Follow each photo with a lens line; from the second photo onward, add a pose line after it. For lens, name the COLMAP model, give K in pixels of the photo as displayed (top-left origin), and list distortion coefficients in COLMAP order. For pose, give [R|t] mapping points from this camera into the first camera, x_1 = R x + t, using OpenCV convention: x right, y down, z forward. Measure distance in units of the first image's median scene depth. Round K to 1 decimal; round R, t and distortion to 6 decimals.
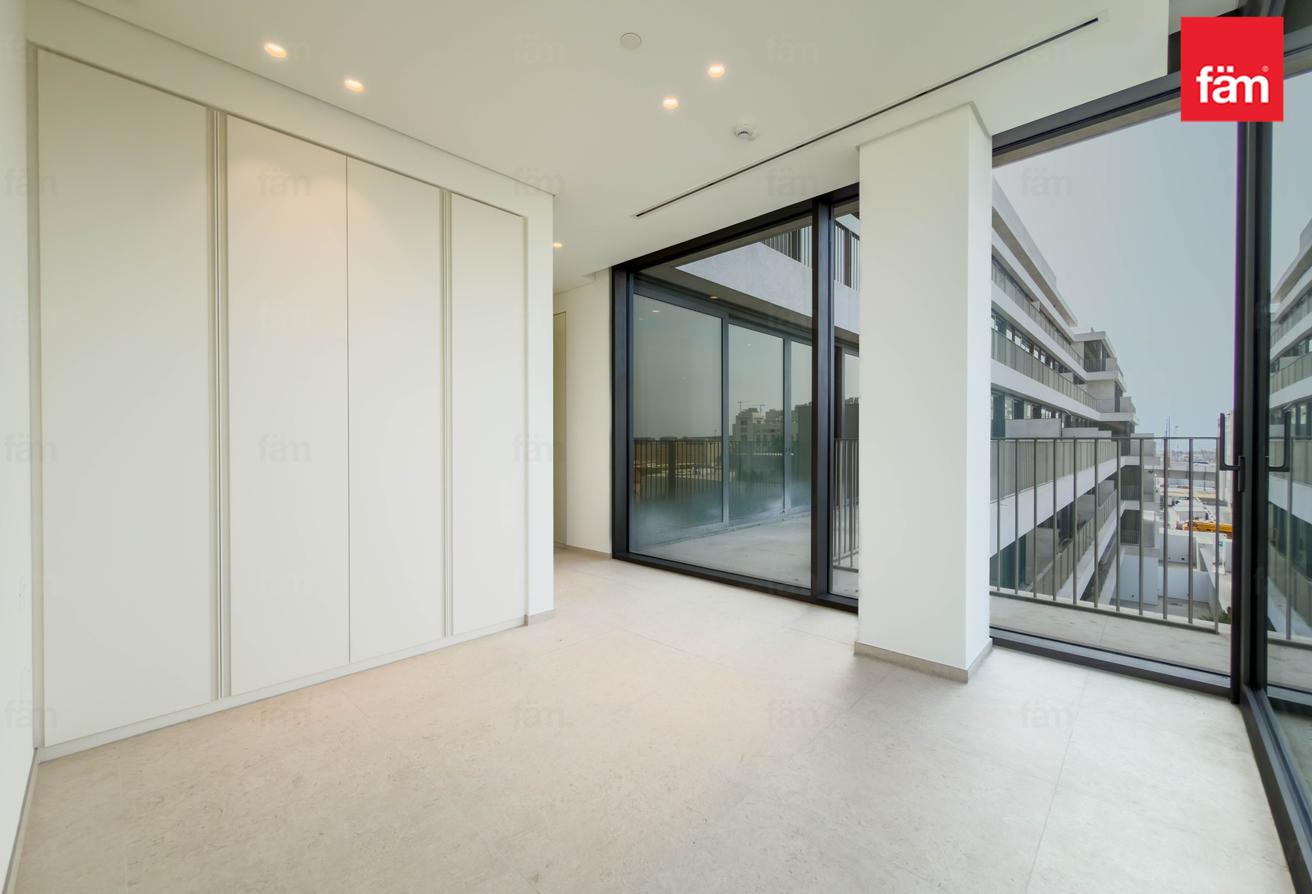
lens RADIAL K [[526.8, 0, 652.2], [0, 526.8, 447.3], [0, 0, 1]] dist [-0.000492, -0.000184]
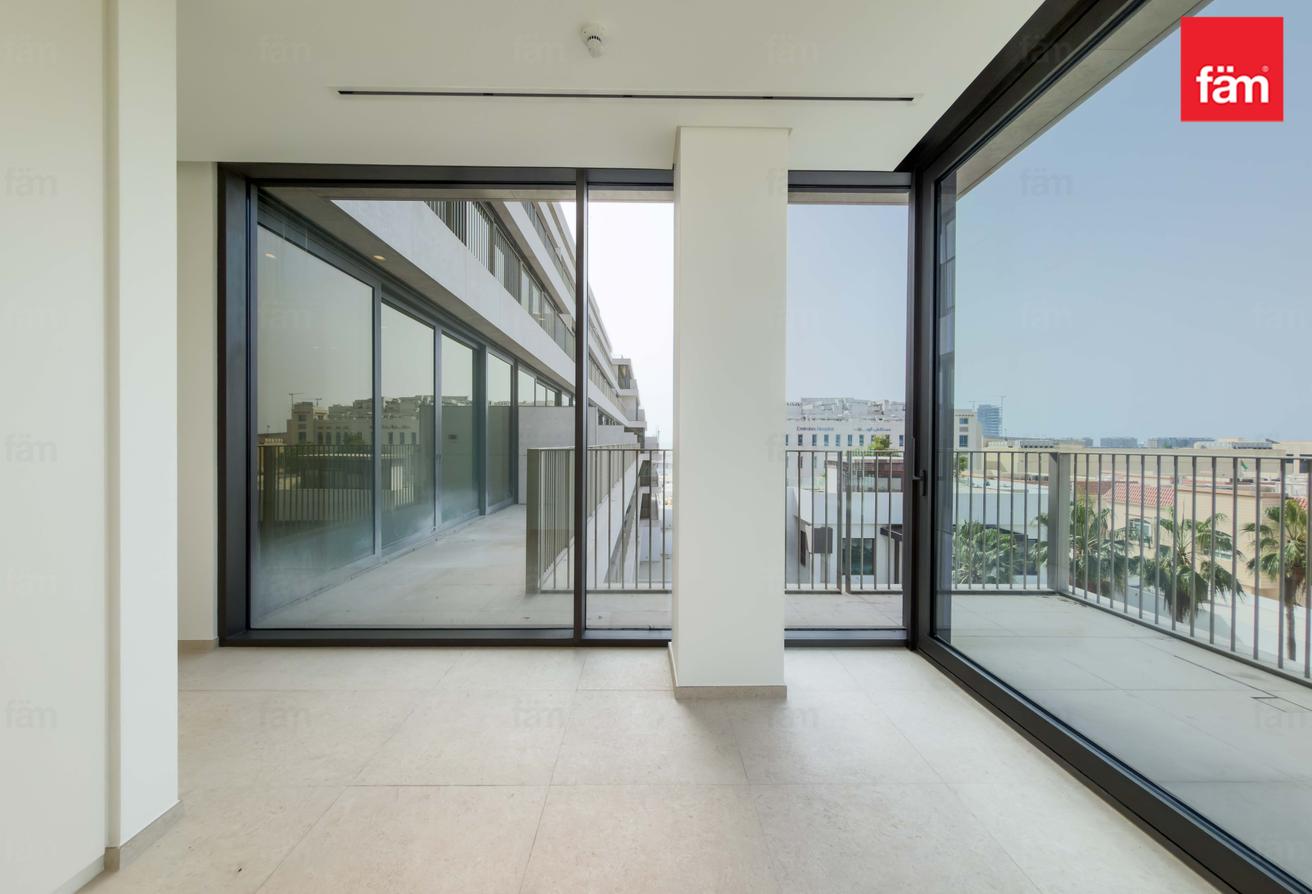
lens RADIAL K [[524.6, 0, 656.0], [0, 524.6, 447.0], [0, 0, 1]] dist [0.002216, 0.000223]
pose [[0.712828, -0.001345, 0.701338, -0.107842], [0.000695, 0.999999, 0.001211, -0.014431], [-0.701339, -0.000376, 0.712828, 0.165038]]
